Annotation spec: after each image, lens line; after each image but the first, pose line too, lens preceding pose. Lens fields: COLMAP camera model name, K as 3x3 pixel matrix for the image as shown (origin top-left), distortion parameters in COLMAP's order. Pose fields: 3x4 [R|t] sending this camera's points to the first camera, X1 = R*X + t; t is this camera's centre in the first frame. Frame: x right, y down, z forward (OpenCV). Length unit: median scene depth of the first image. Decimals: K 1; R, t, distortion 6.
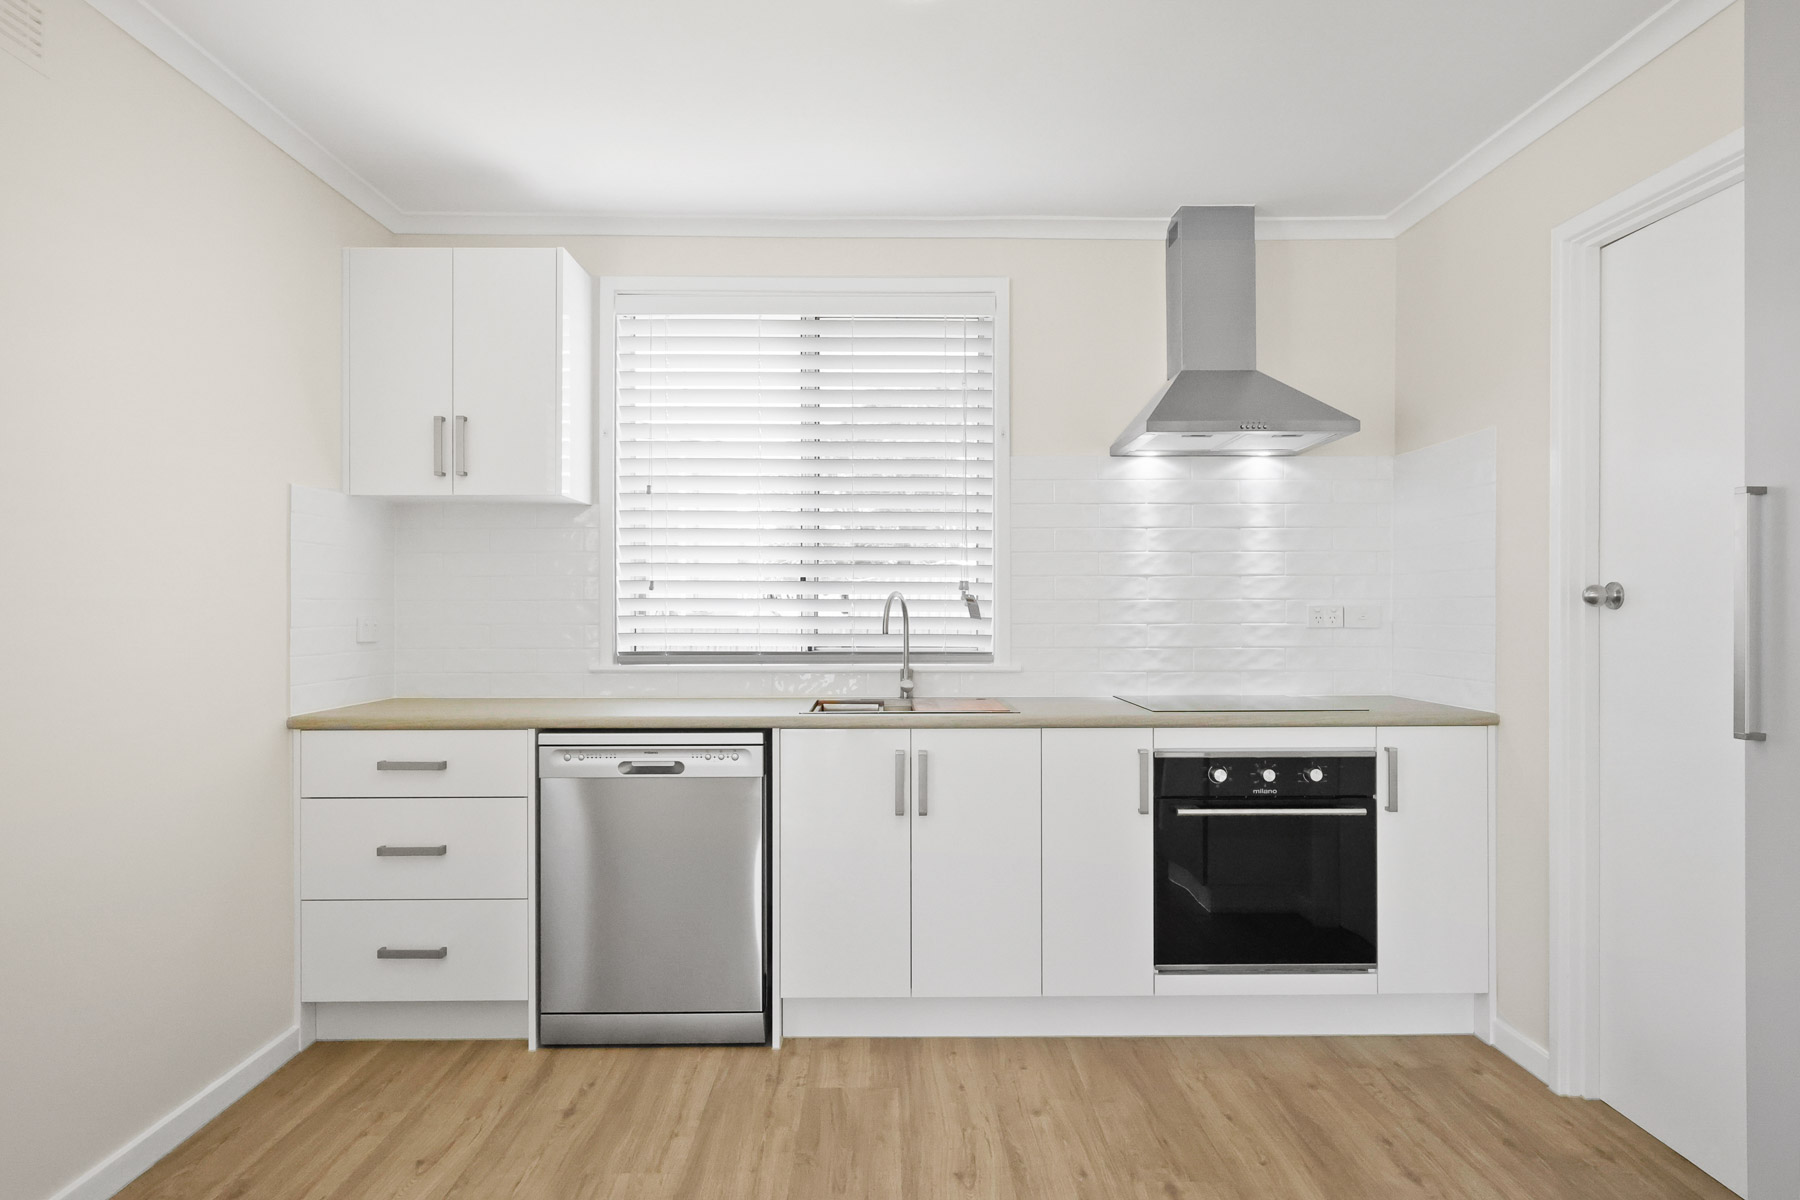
lens RADIAL K [[1119.7, 0, 899.6], [0, 1119.7, 607.6], [0, 0, 1]] dist [0.004924, 0.000469]
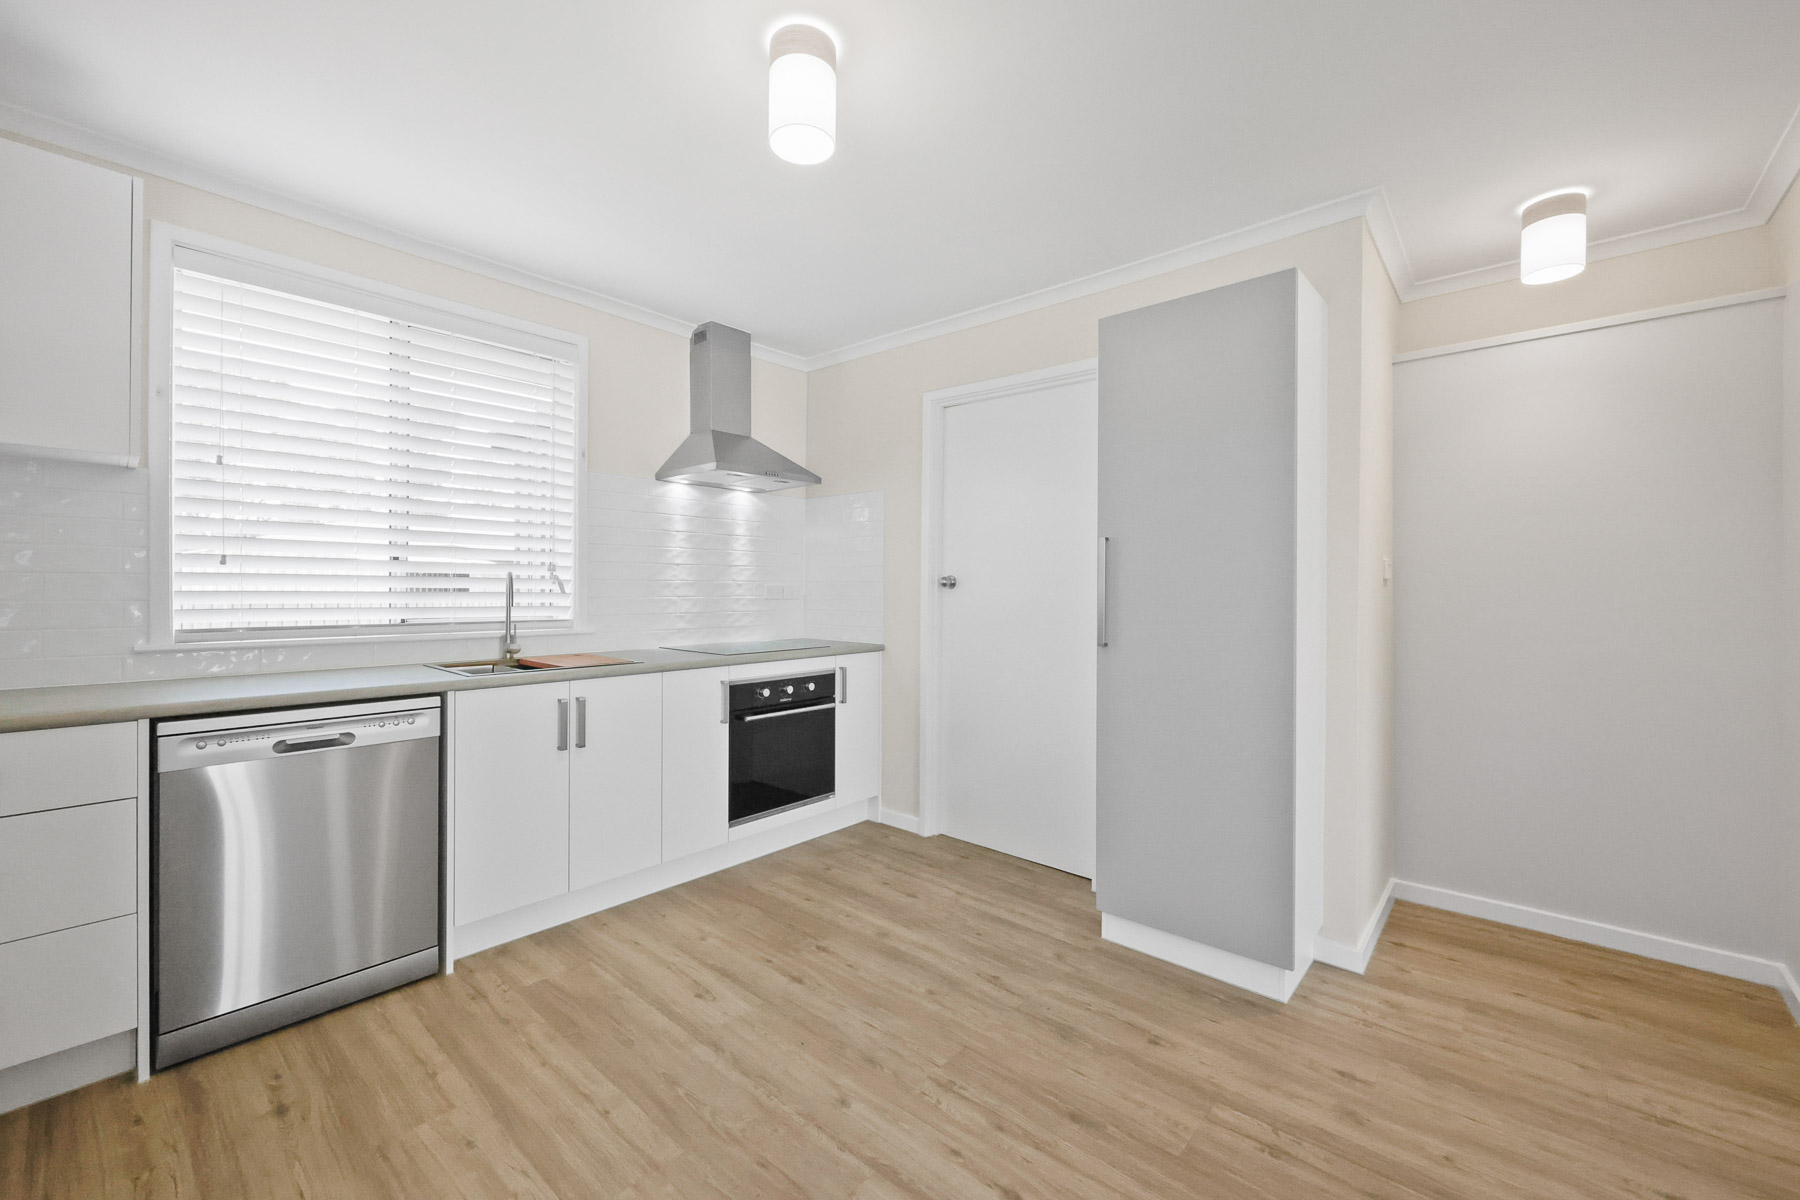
lens RADIAL K [[734.0, 0, 900.4], [0, 734.0, 591.7], [0, 0, 1]] dist [-0.001120, 0.001162]
pose [[0.664310, 0.001175, 0.747457, -0.362374], [-0.007304, 0.999961, 0.004919, 0.000452], [-0.747422, -0.008727, 0.664292, 0.169589]]
